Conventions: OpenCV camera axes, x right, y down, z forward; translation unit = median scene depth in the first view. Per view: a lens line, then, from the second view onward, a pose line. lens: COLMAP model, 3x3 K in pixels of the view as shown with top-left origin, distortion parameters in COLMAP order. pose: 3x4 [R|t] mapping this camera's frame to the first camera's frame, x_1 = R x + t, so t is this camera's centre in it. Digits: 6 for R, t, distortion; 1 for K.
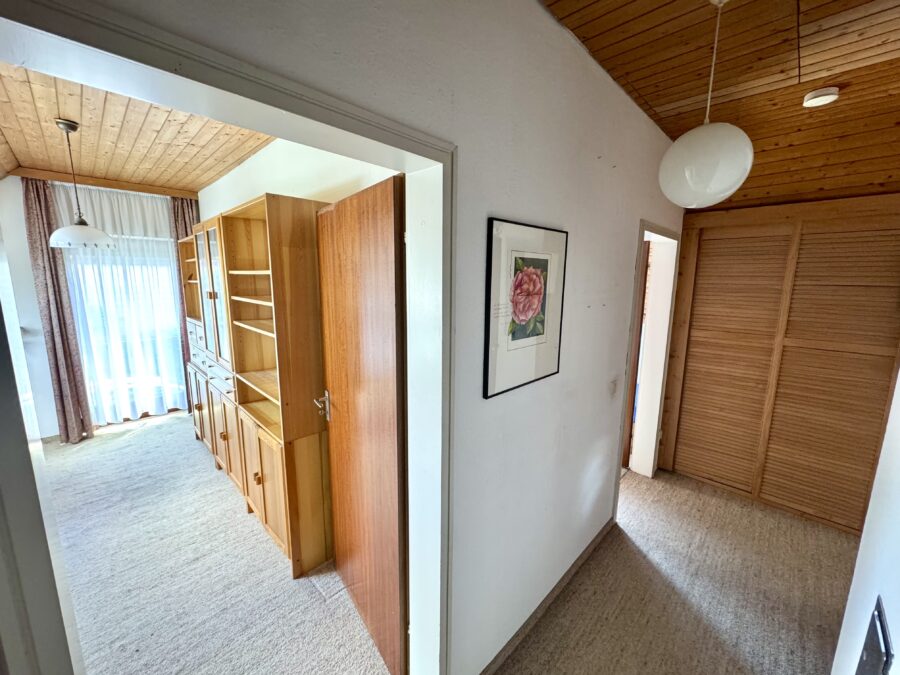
lens RADIAL K [[358.1, 0, 453.8], [0, 358.1, 336.1], [0, 0, 1]] dist [-0.003719, 0.000928]
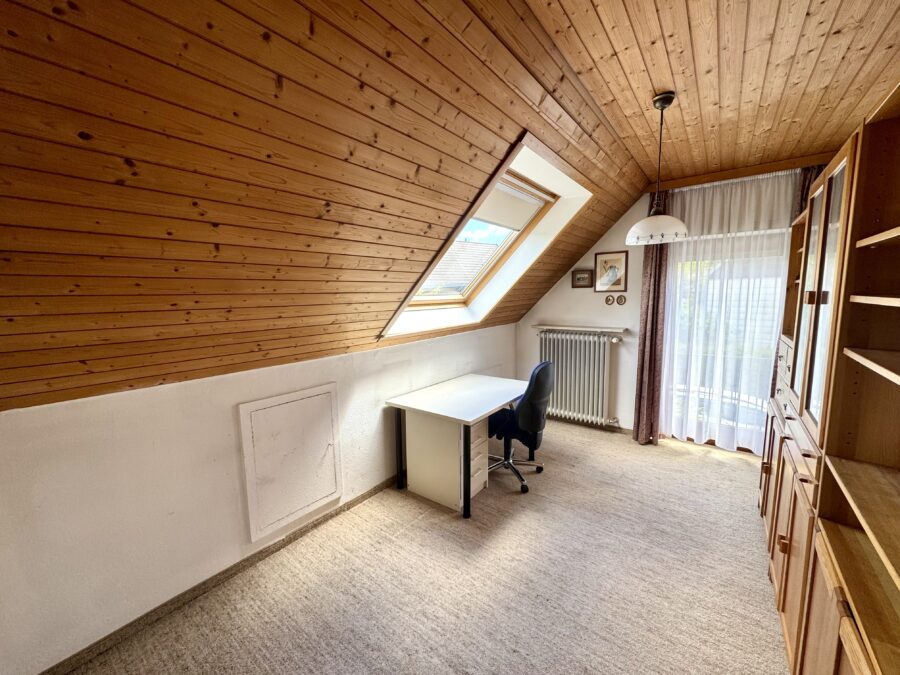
lens RADIAL K [[358.1, 0, 445.1], [0, 358.1, 338.2], [0, 0, 1]] dist [-0.003719, 0.000928]
pose [[0.112518, 0.106990, -0.987873, -0.143317], [-0.141082, 0.985834, 0.090700, -0.016090], [0.983583, 0.129166, 0.126018, 0.286211]]
